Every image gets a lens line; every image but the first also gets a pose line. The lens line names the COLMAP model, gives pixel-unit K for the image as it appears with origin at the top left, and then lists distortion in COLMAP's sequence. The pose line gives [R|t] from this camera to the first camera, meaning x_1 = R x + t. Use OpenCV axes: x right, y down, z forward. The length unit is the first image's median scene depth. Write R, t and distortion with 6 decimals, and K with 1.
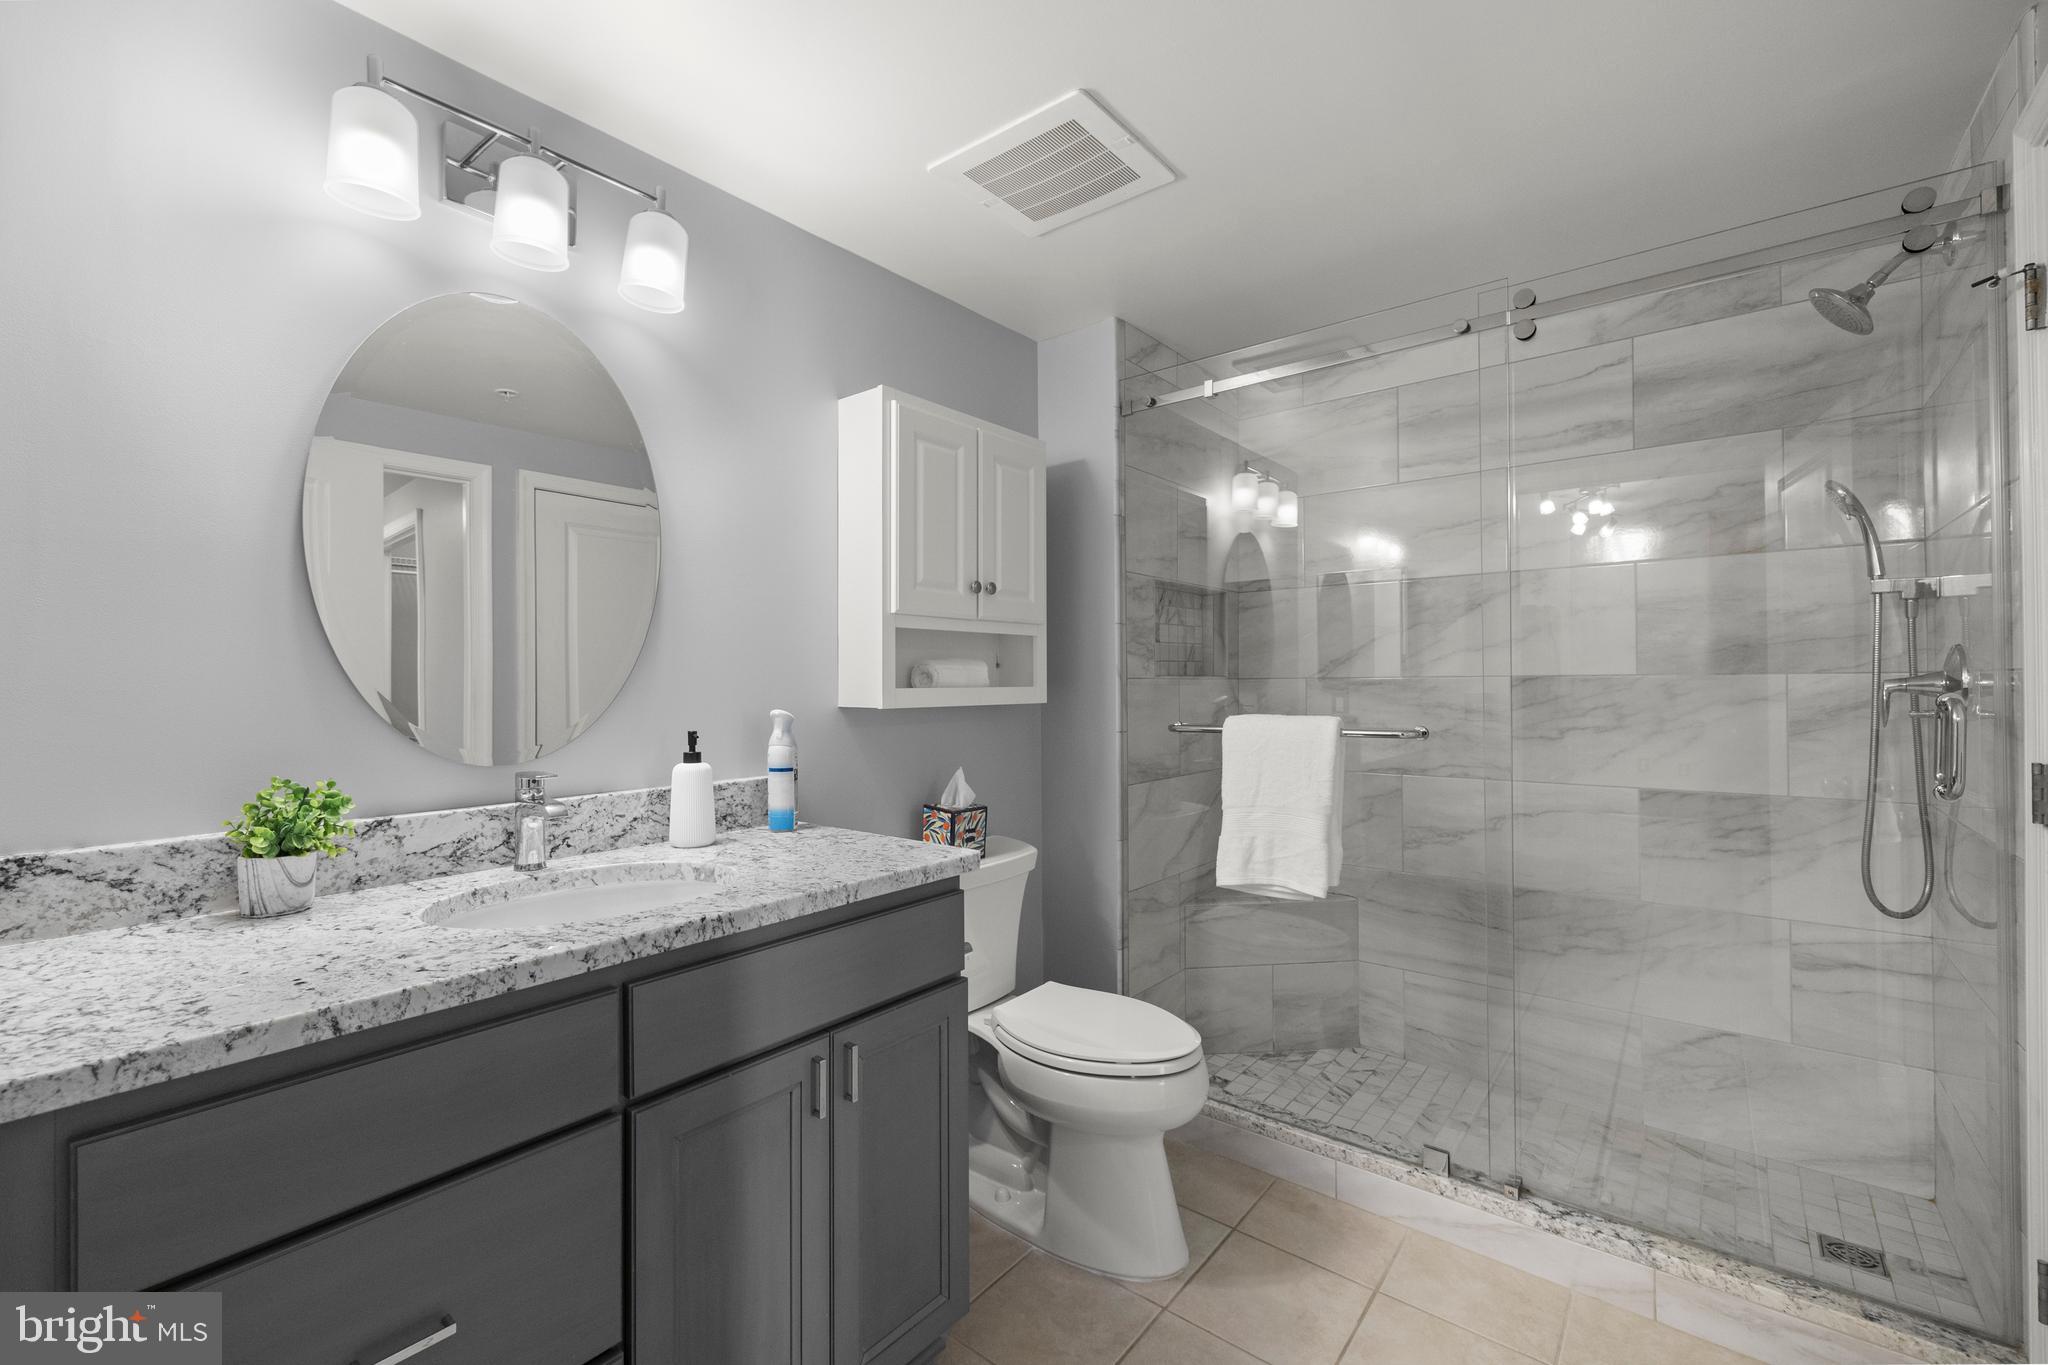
lens RADIAL K [[864.5, 0, 1023.5], [0, 864.5, 663.5], [0, 0, 1]] dist [-0.001384, 0.000261]
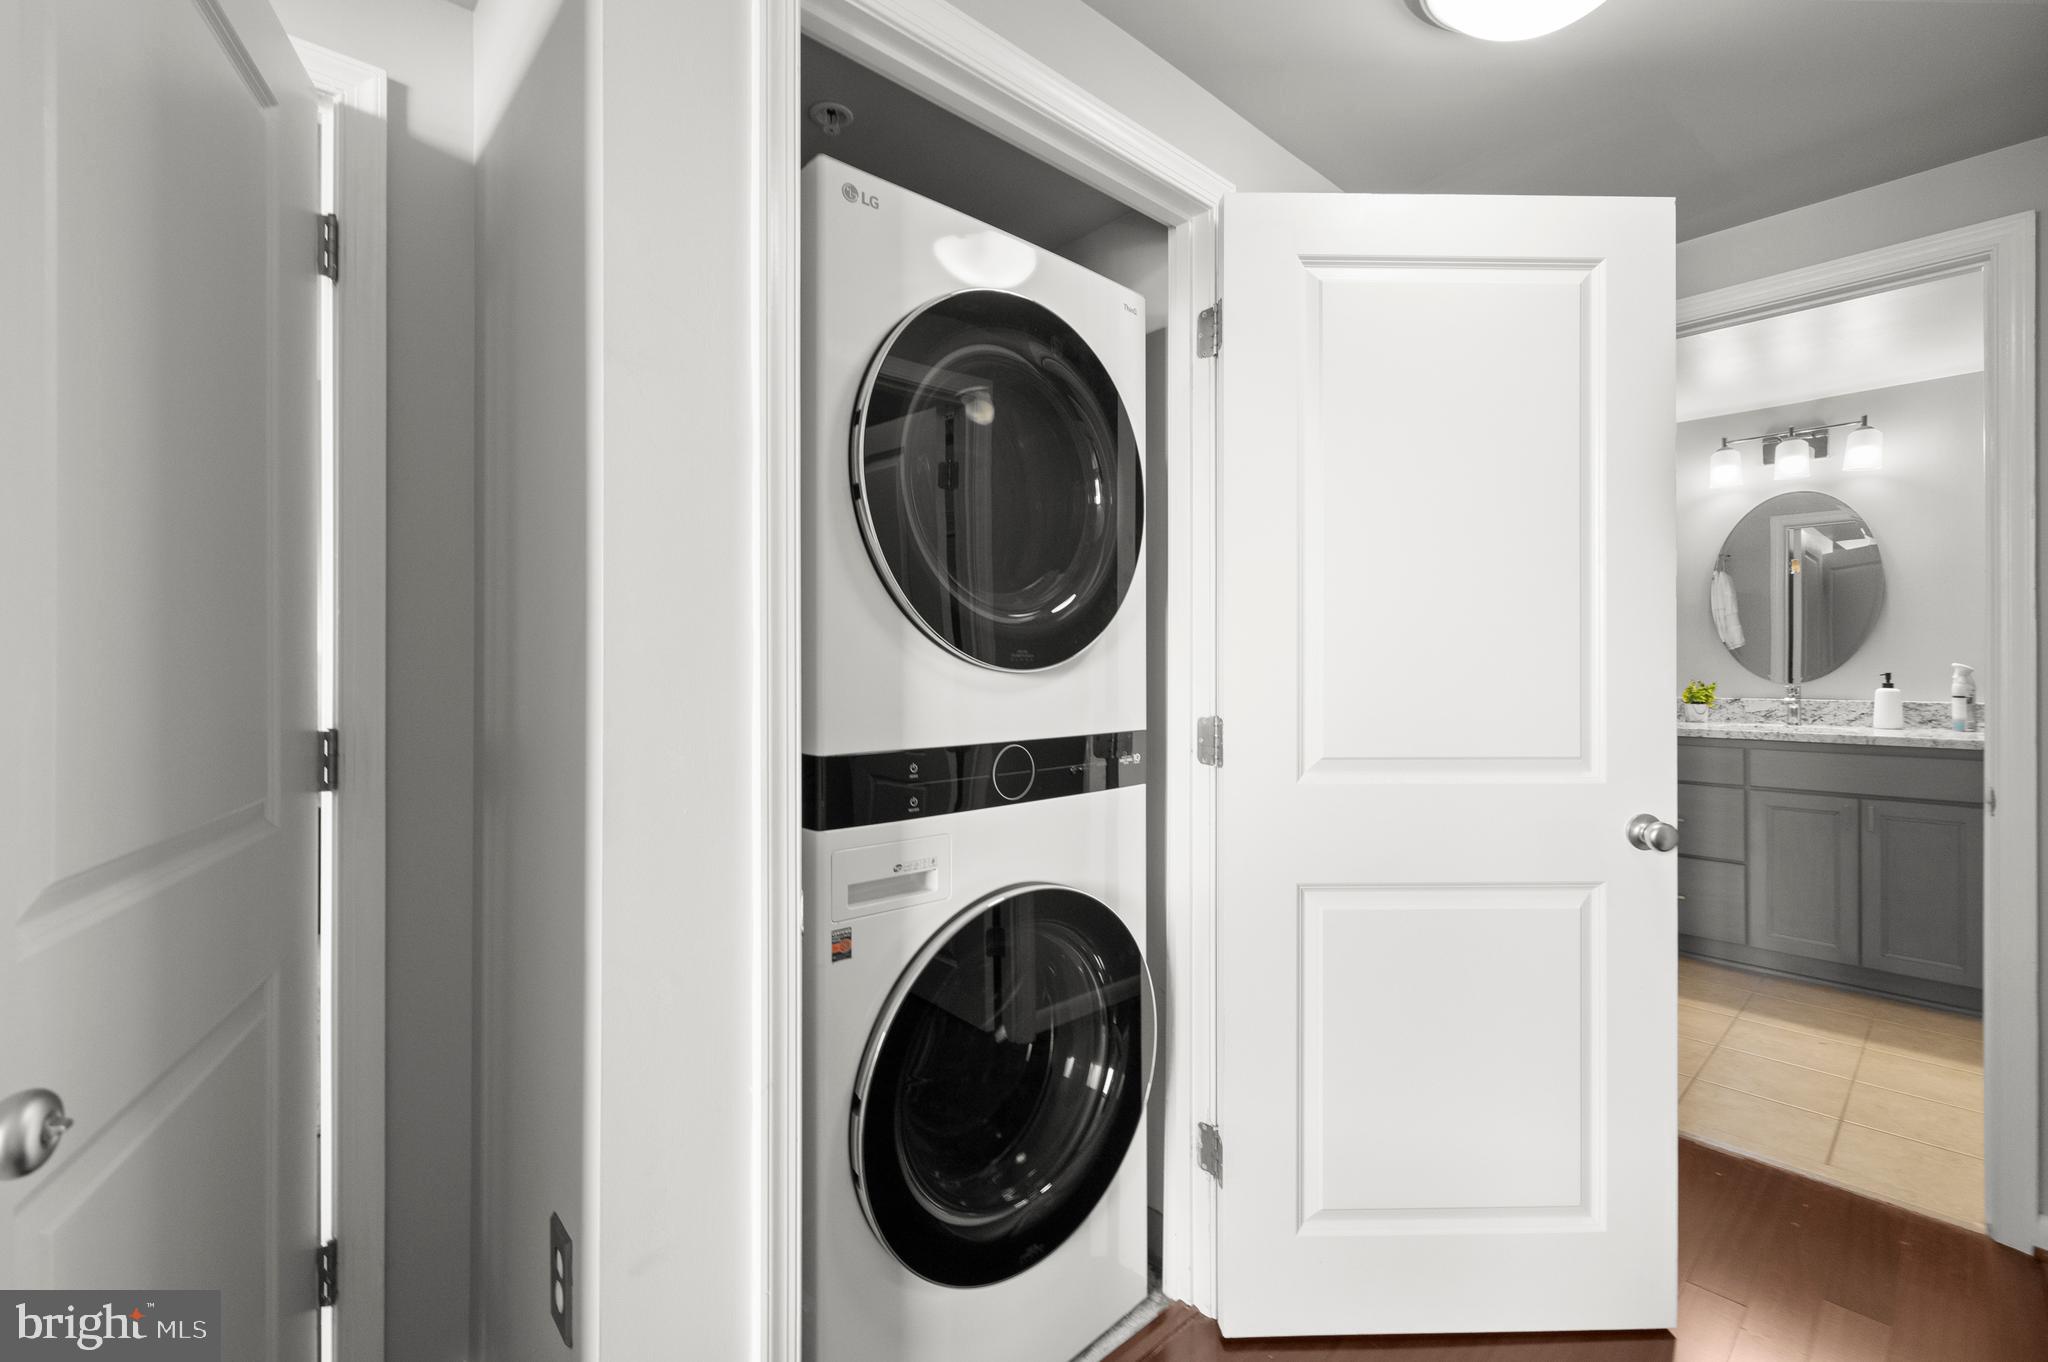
lens RADIAL K [[873.4, 0, 1024.2], [0, 873.4, 660.5], [0, 0, 1]] dist [0.001822, 0.000297]
pose [[-0.152297, 0.003281, -0.988329, 2.036508], [0.018232, 0.999834, 0.000510, 0.013186], [0.988167, -0.017941, -0.152332, -0.710377]]
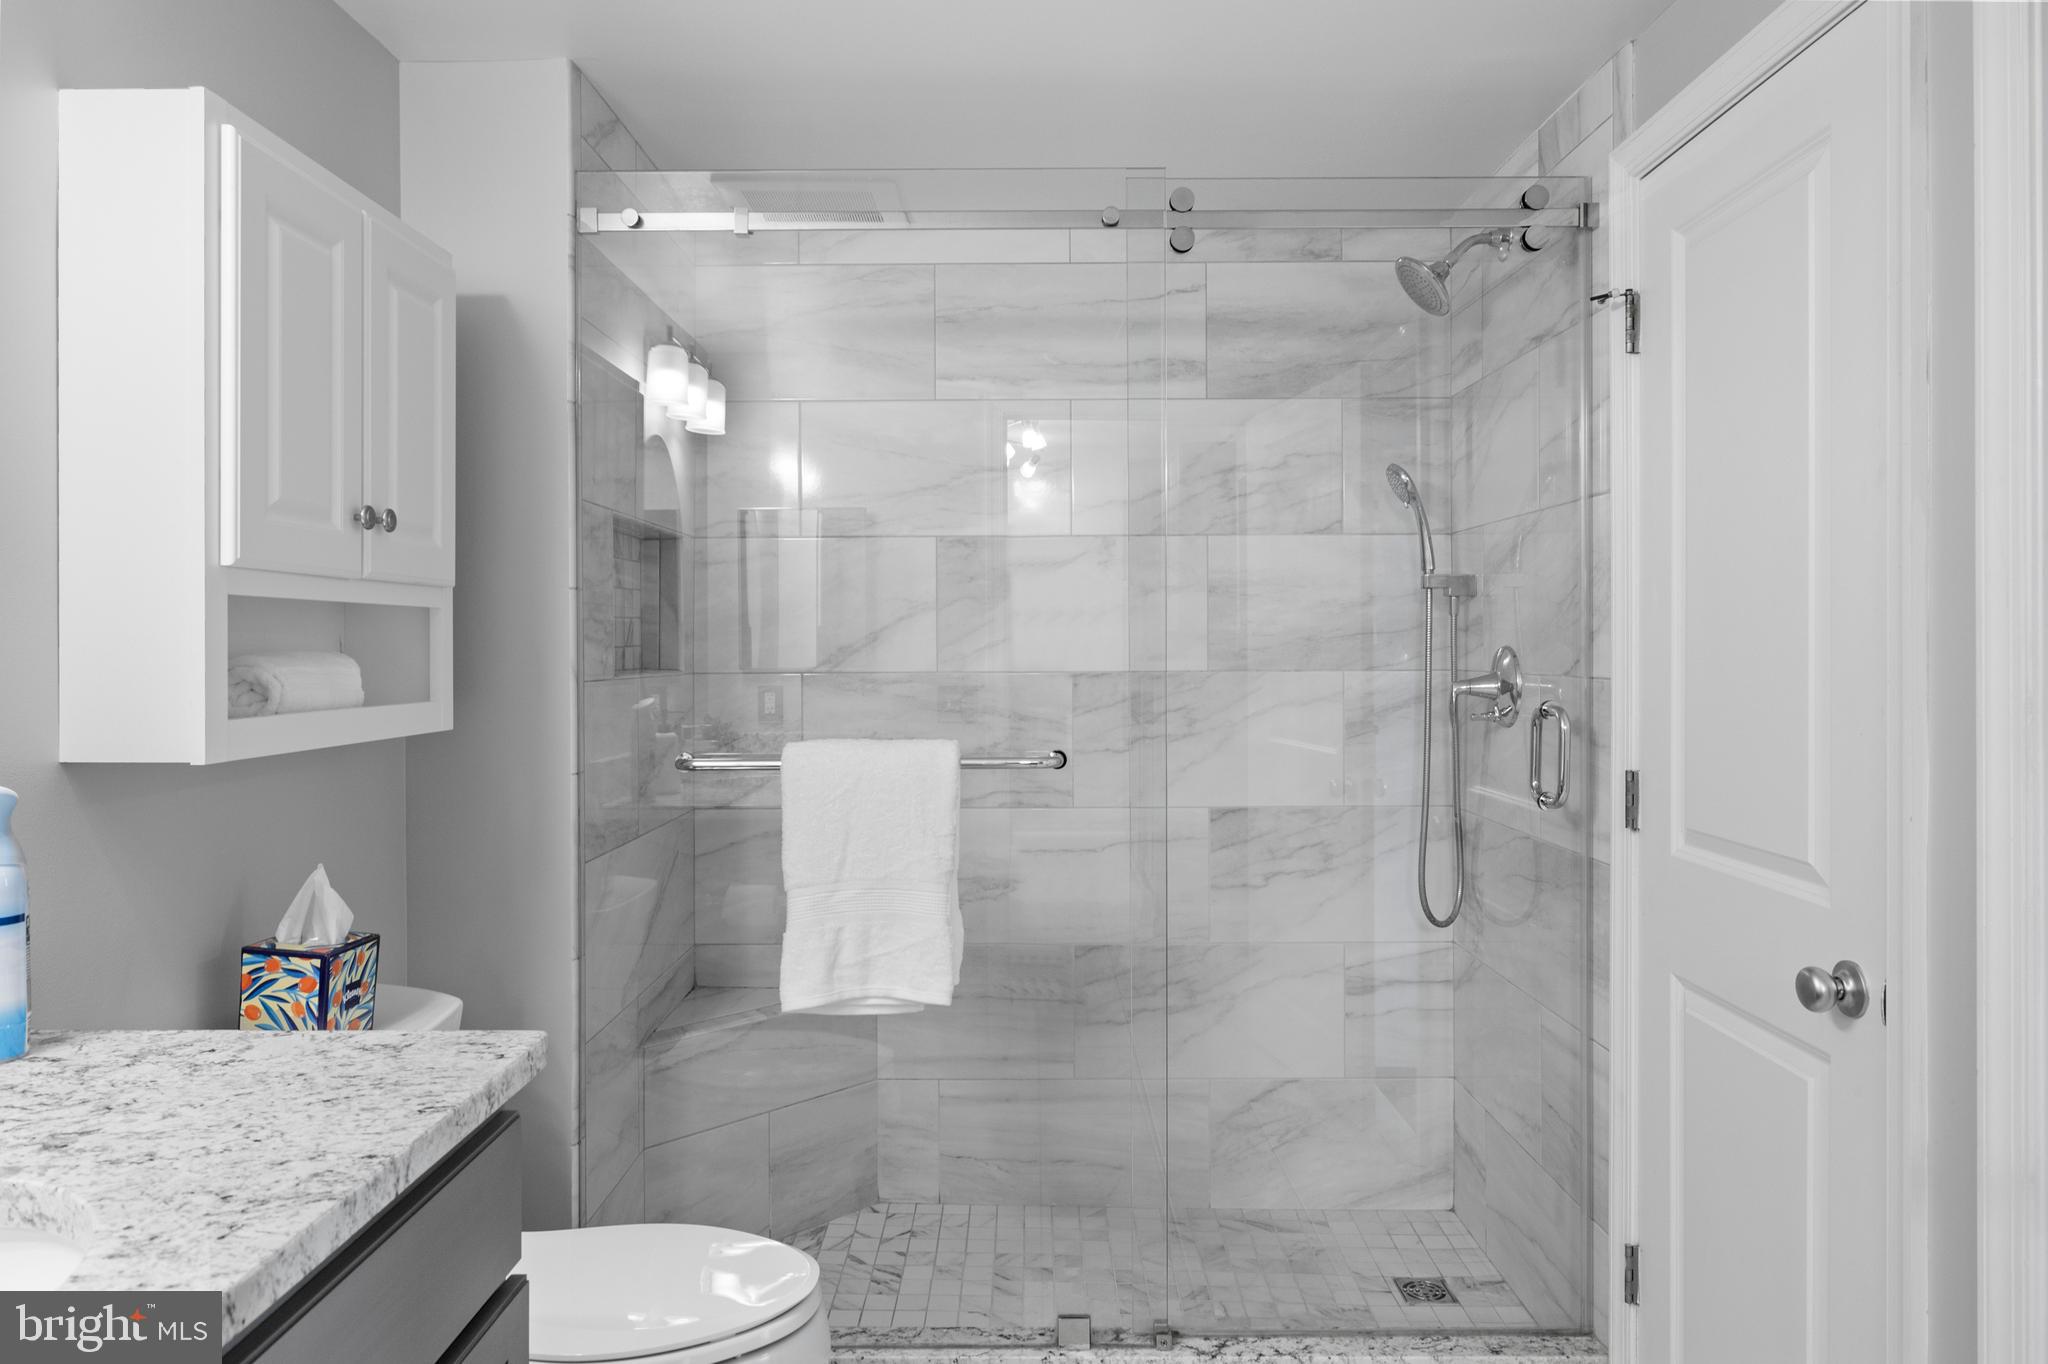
lens RADIAL K [[1320.1, 0, 1022.6], [0, 1320.1, 637.0], [0, 0, 1]] dist [-0.000525, 0.000612]
pose [[0.780450, 0.007901, 0.625168, -0.243631], [-0.015599, 0.999855, 0.006838, -0.027901], [-0.625023, -0.015089, 0.780460, 0.131271]]
